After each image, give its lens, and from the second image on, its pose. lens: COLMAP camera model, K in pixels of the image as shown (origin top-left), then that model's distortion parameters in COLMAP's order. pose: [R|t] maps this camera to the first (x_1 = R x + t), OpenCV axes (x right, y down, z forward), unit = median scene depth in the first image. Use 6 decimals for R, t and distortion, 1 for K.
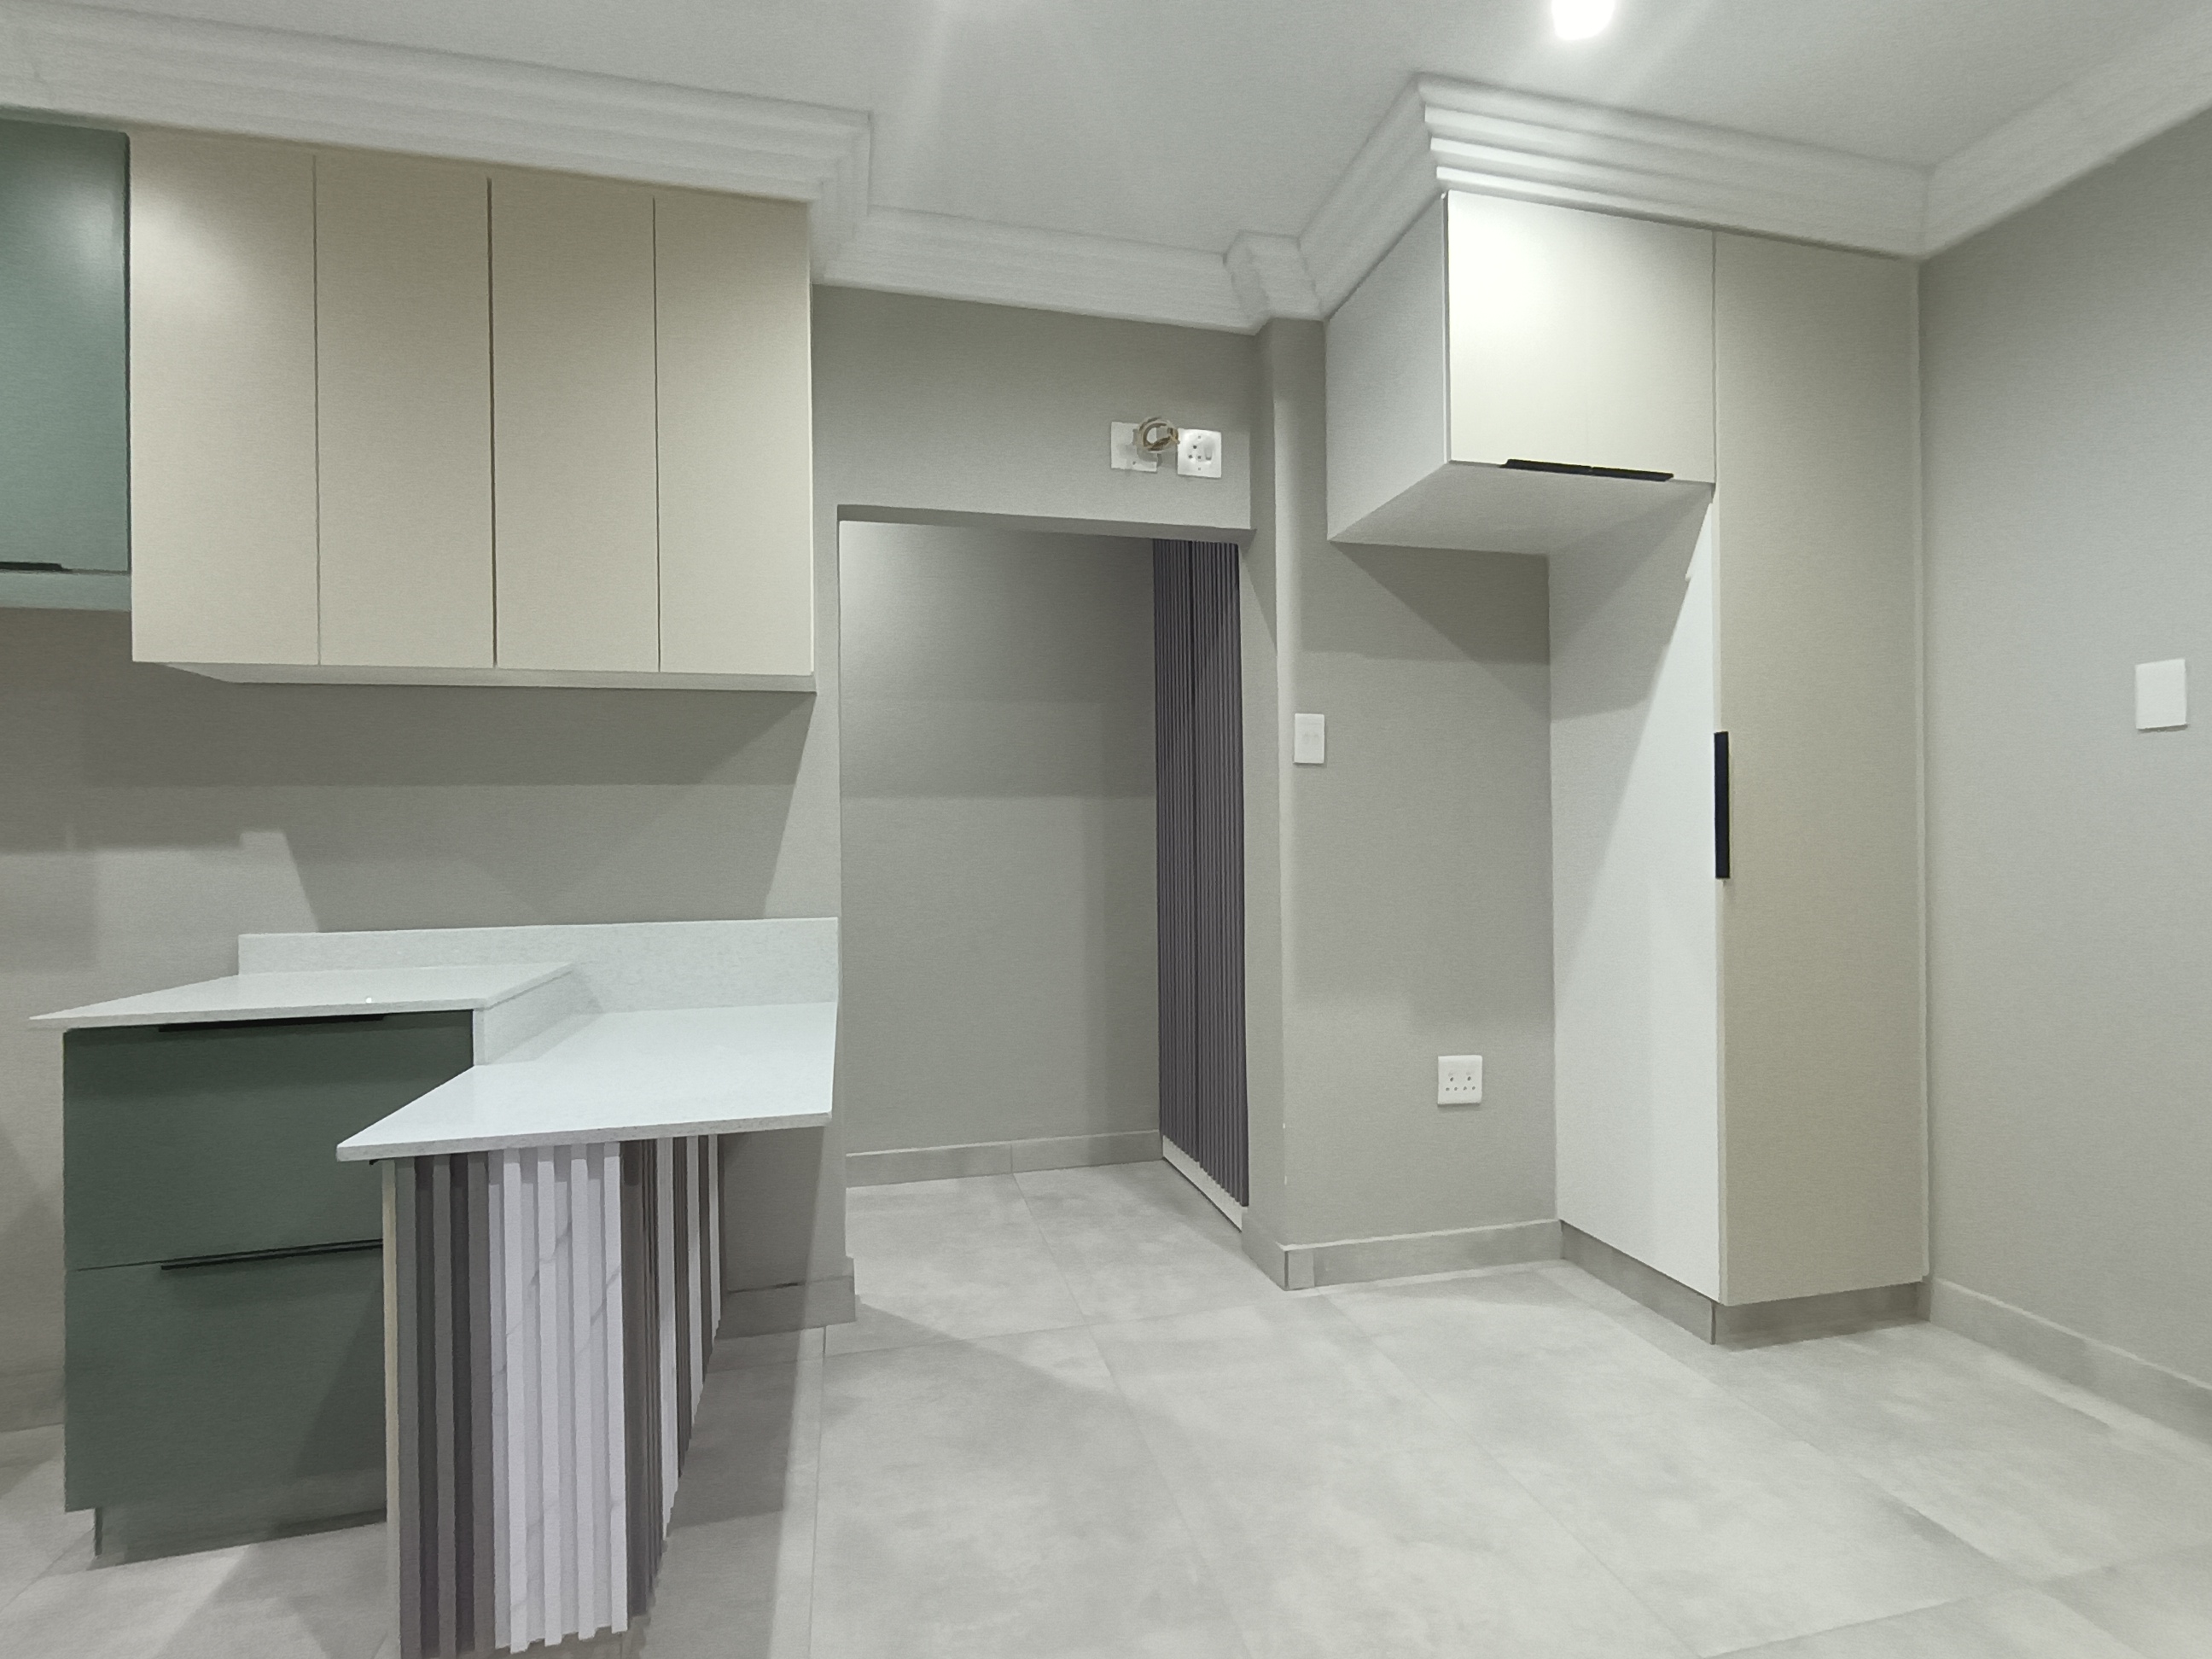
lens RADIAL K [[1061.9, 0, 1109.3], [0, 1061.9, 835.5], [0, 0, 1]] dist [0.001129, 0.000302]
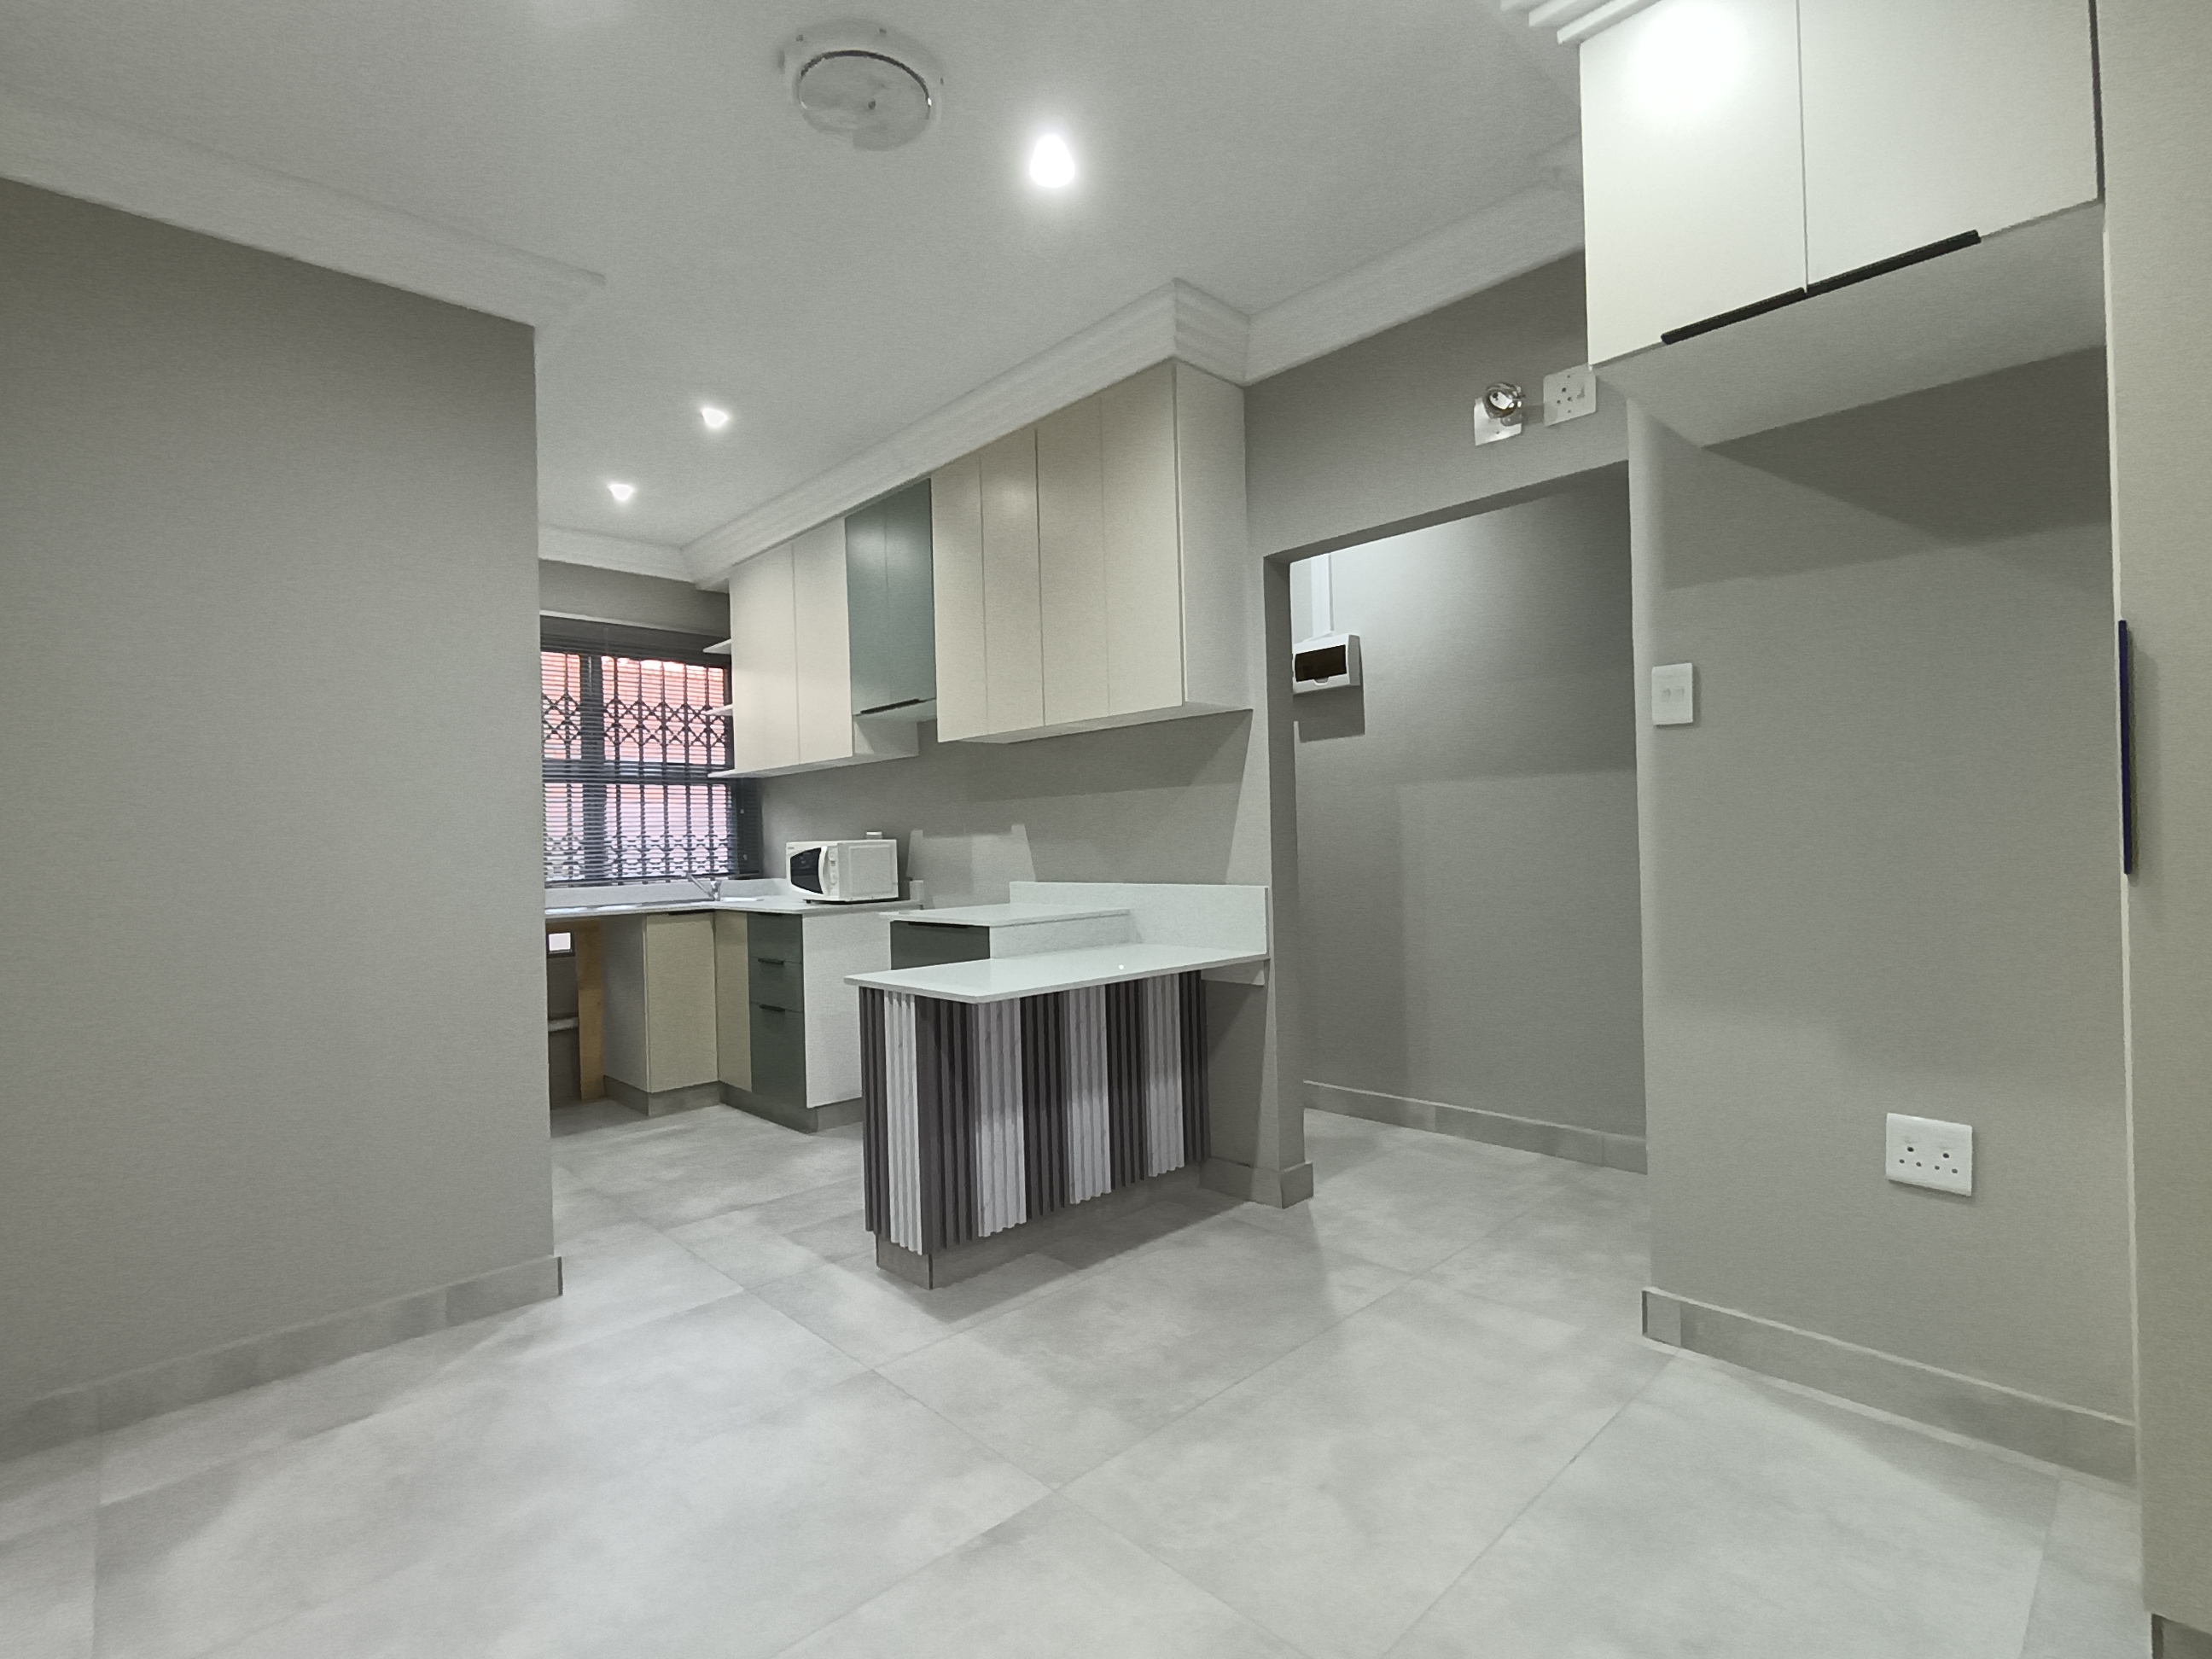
lens RADIAL K [[1073.2, 0, 1106.0], [0, 1073.2, 829.5], [0, 0, 1]] dist [0.012466, 0.000376]
pose [[0.495519, -0.008472, -0.868556, 0.776631], [0.027399, 0.999607, 0.005881, -0.002442], [0.868165, -0.026712, 0.495557, 0.208302]]
